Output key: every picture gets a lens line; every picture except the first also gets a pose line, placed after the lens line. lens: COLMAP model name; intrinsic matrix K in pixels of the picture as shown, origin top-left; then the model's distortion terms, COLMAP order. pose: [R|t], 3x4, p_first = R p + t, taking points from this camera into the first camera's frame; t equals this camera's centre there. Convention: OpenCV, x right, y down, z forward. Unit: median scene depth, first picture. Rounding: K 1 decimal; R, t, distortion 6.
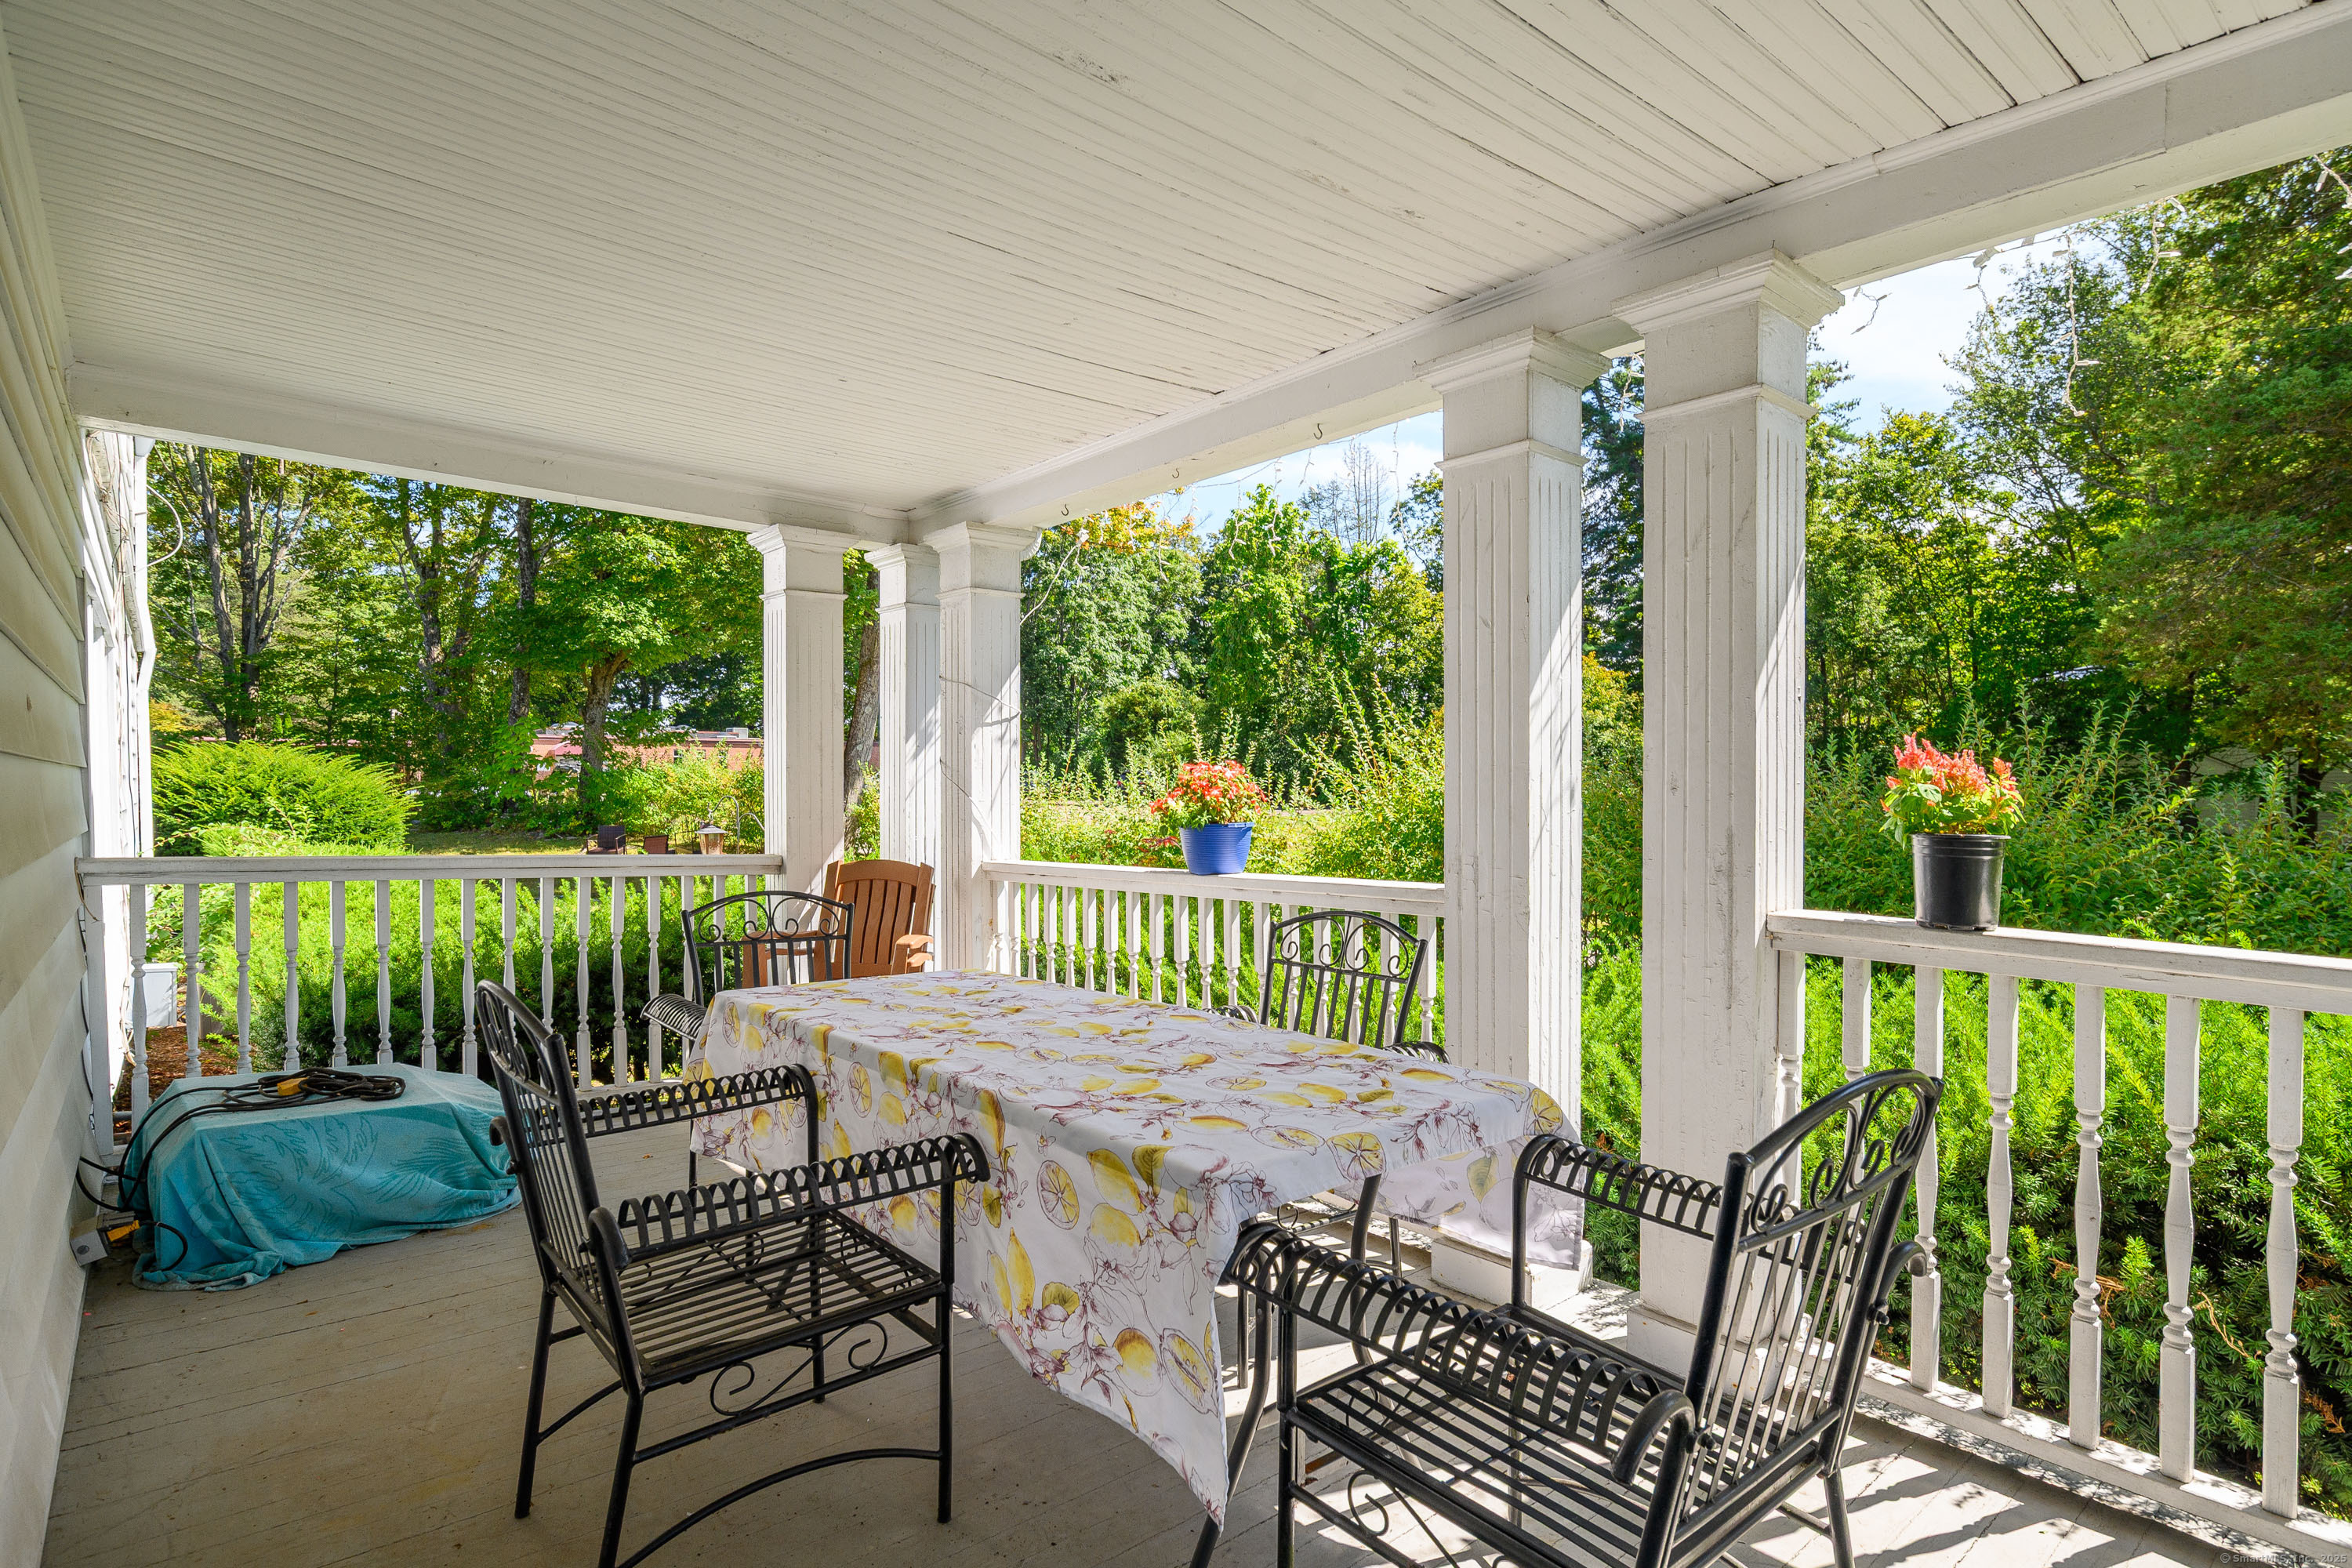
lens RADIAL K [[1194.9, 0, 1176.0], [0, 1194.9, 784.0], [0, 0, 1]] dist [0.001194, 0.000325]
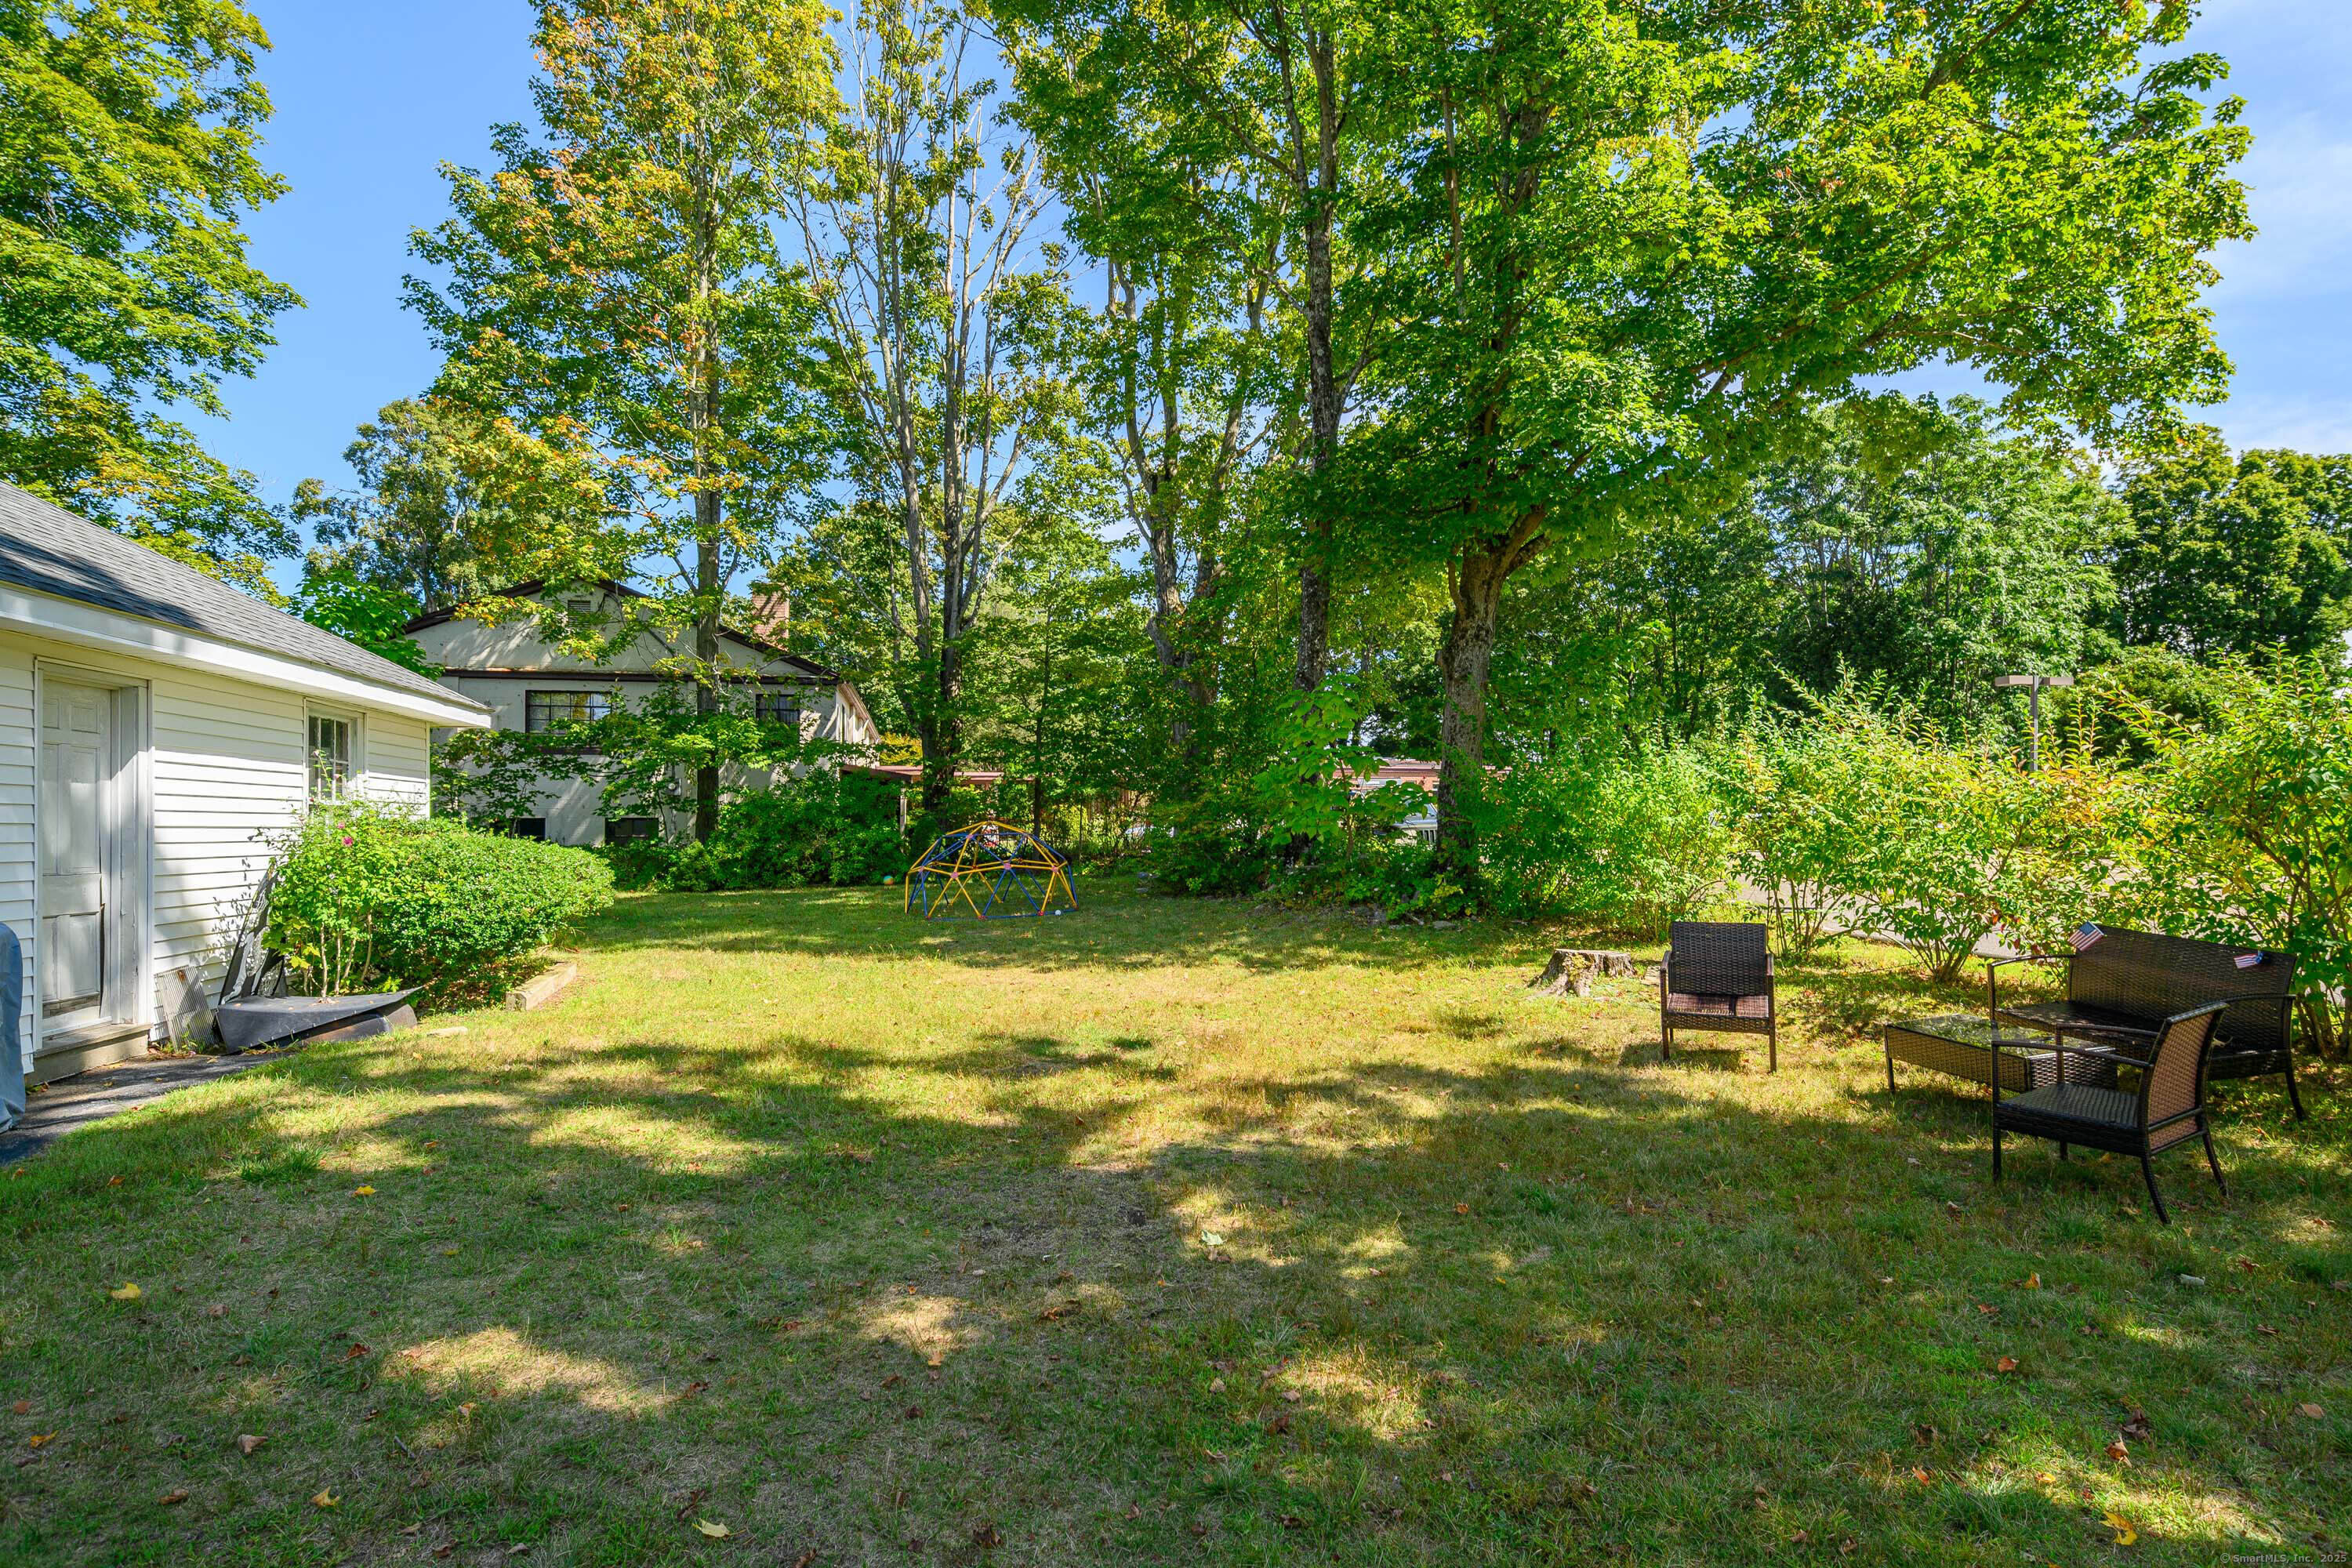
lens RADIAL K [[1194.9, 0, 1176.0], [0, 1194.9, 784.0], [0, 0, 1]] dist [0.001194, 0.000325]
pose [[0.864983, -0.019626, -0.501418, -0.094131], [-0.000067, 0.999230, -0.039225, 0.002913], [0.501802, 0.033962, 0.864316, 0.143092]]
